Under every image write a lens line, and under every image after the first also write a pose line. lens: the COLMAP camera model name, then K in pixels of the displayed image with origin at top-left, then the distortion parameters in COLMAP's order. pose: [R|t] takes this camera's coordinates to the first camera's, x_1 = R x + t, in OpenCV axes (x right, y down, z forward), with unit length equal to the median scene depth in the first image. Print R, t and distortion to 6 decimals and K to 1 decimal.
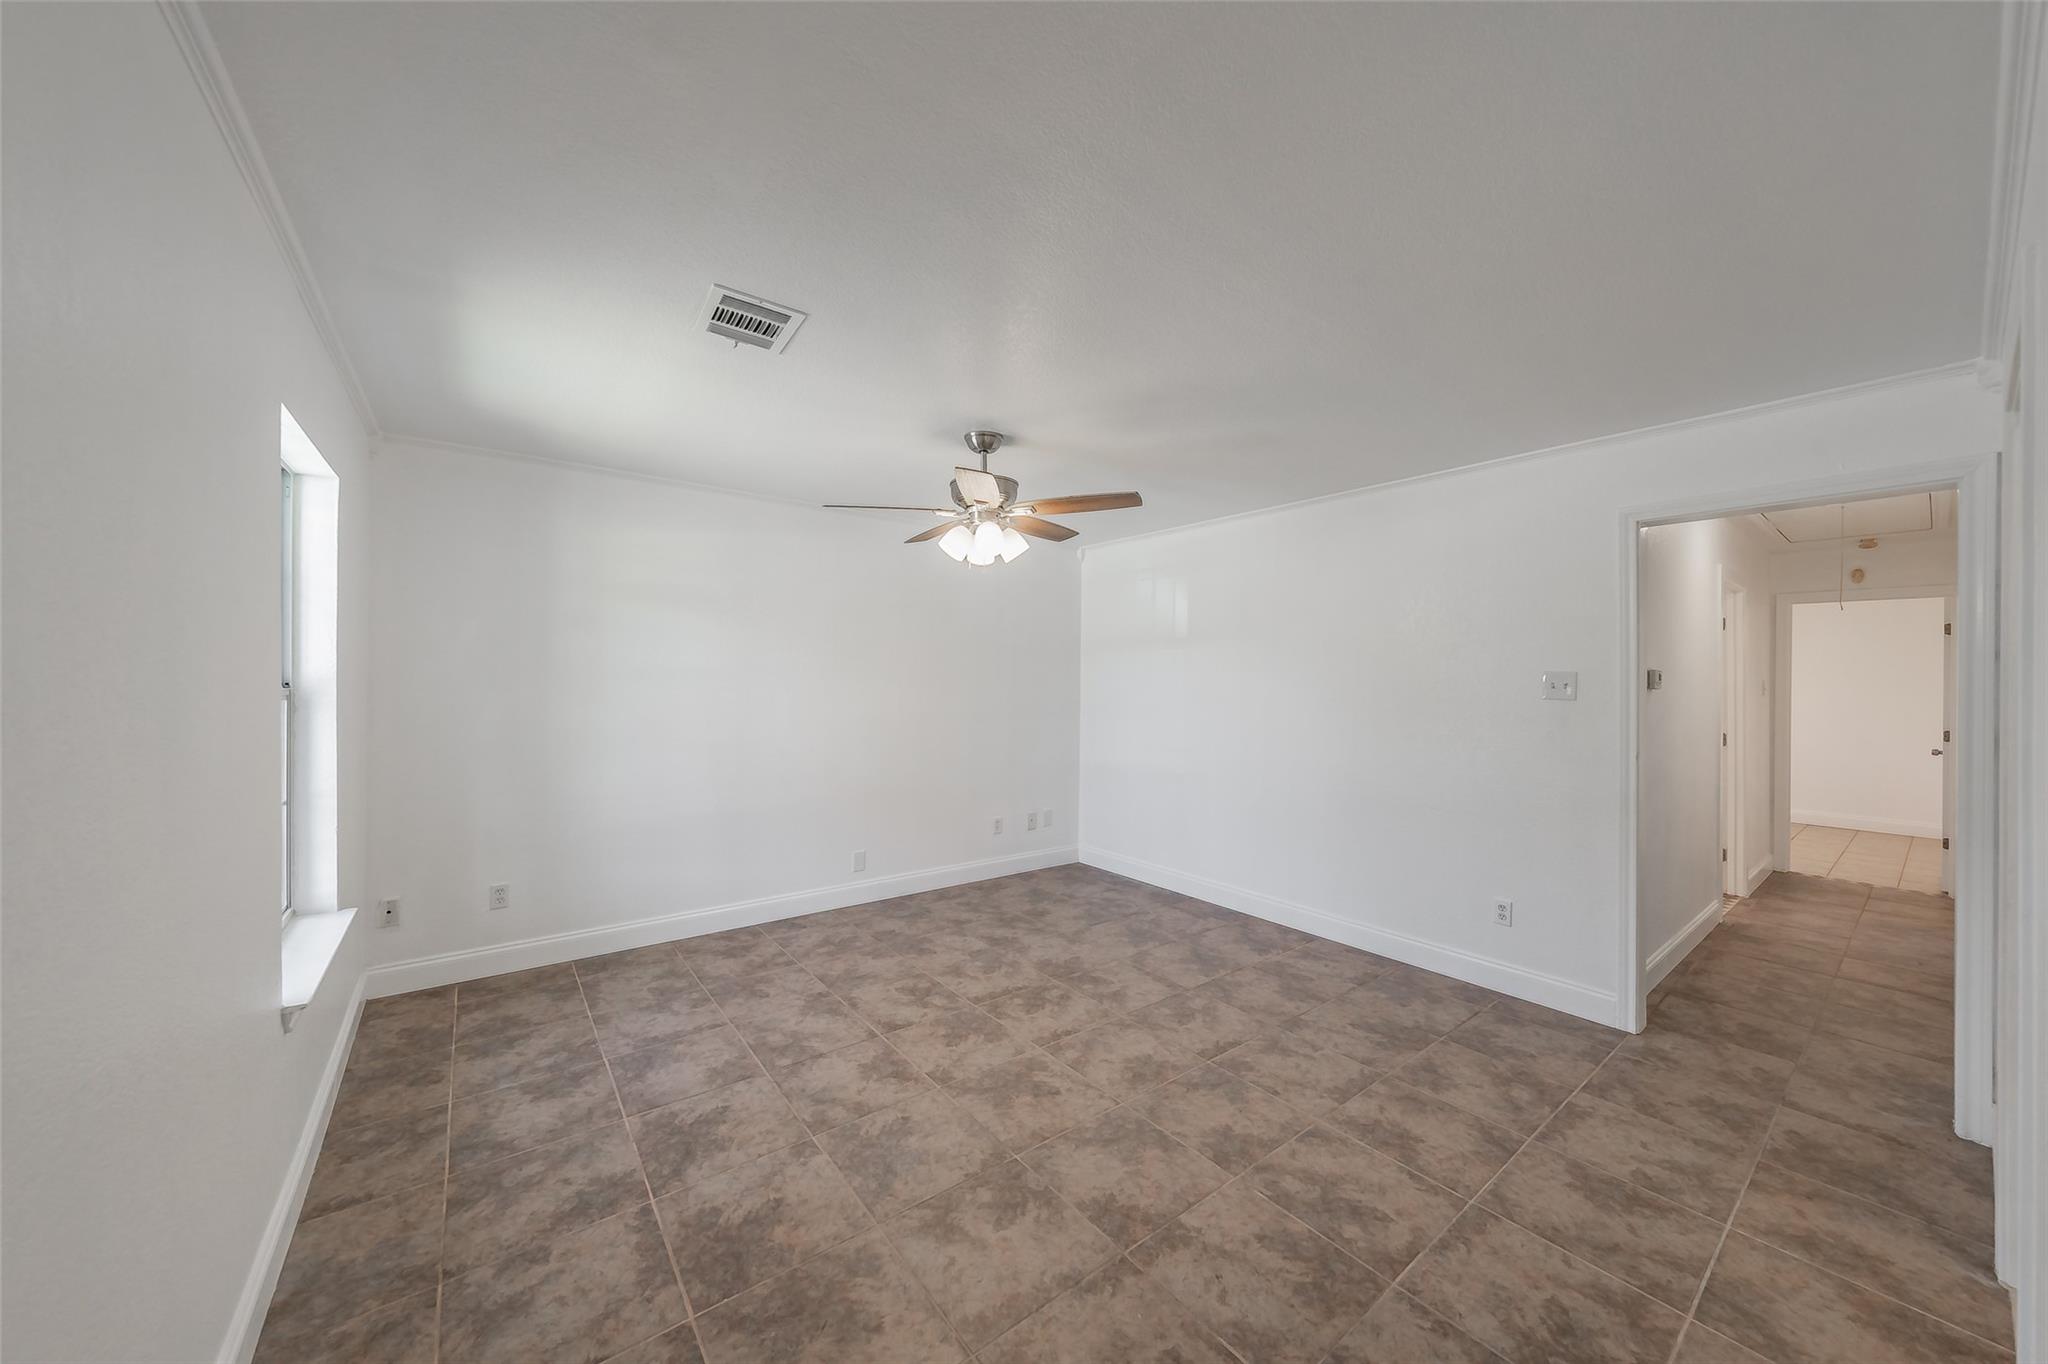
lens RADIAL K [[719.3, 0, 1031.2], [0, 719.3, 676.1], [0, 0, 1]] dist [-0.003175, 0.000020]
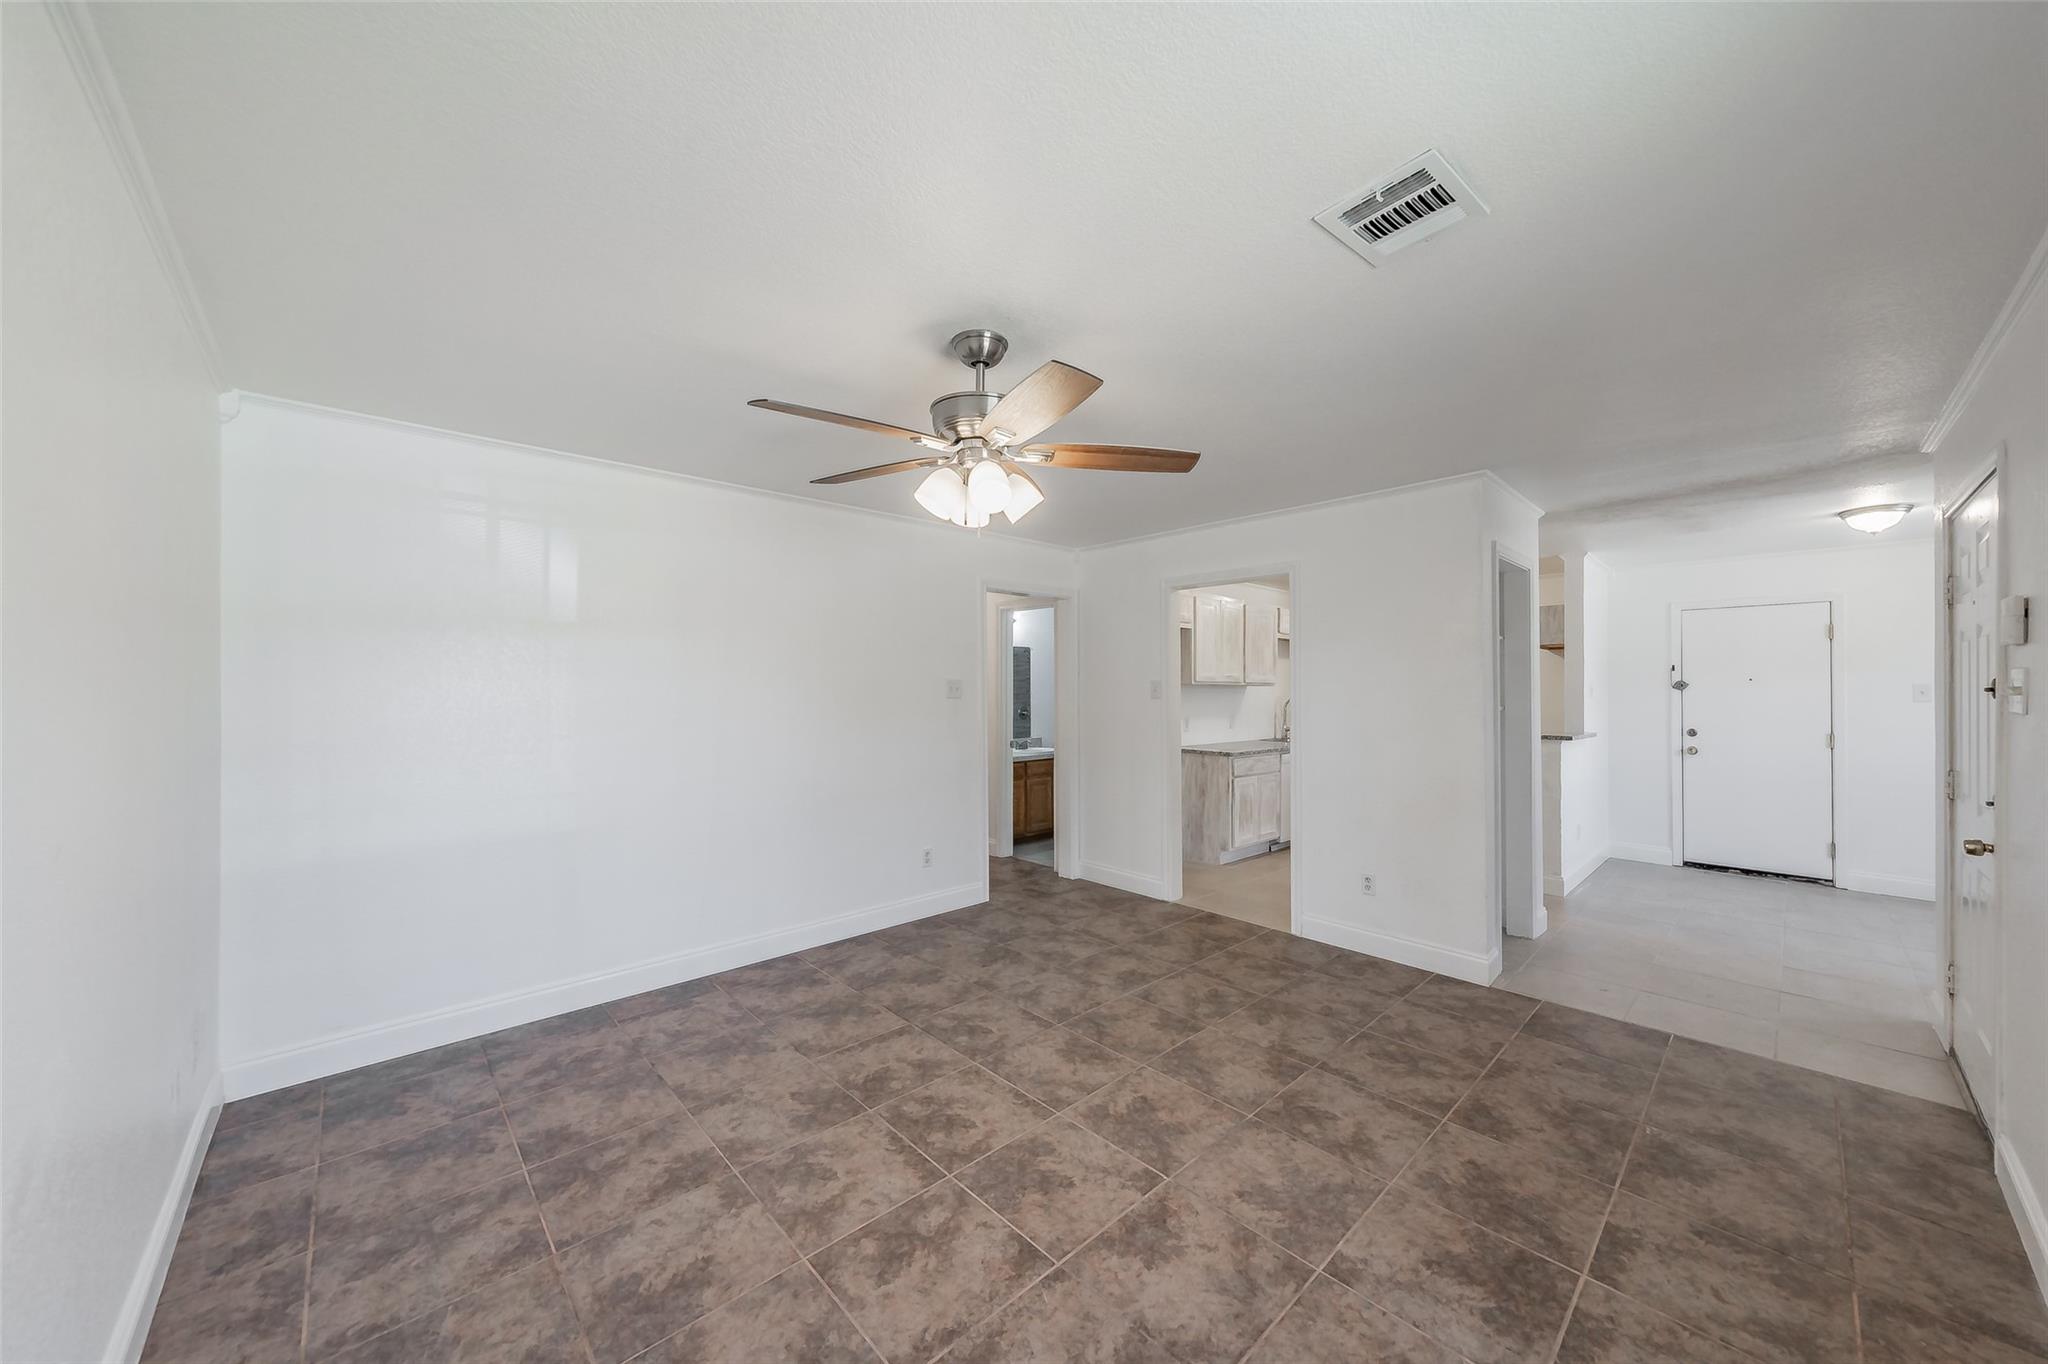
lens RADIAL K [[719.3, 0, 1030.2], [0, 719.3, 685.7], [0, 0, 1]] dist [-0.003175, 0.000020]
pose [[-0.089405, -0.007981, 0.995963, -0.871100], [-0.002136, 0.999967, 0.007822, -0.007203], [-0.995993, -0.001428, -0.089419, 1.142824]]
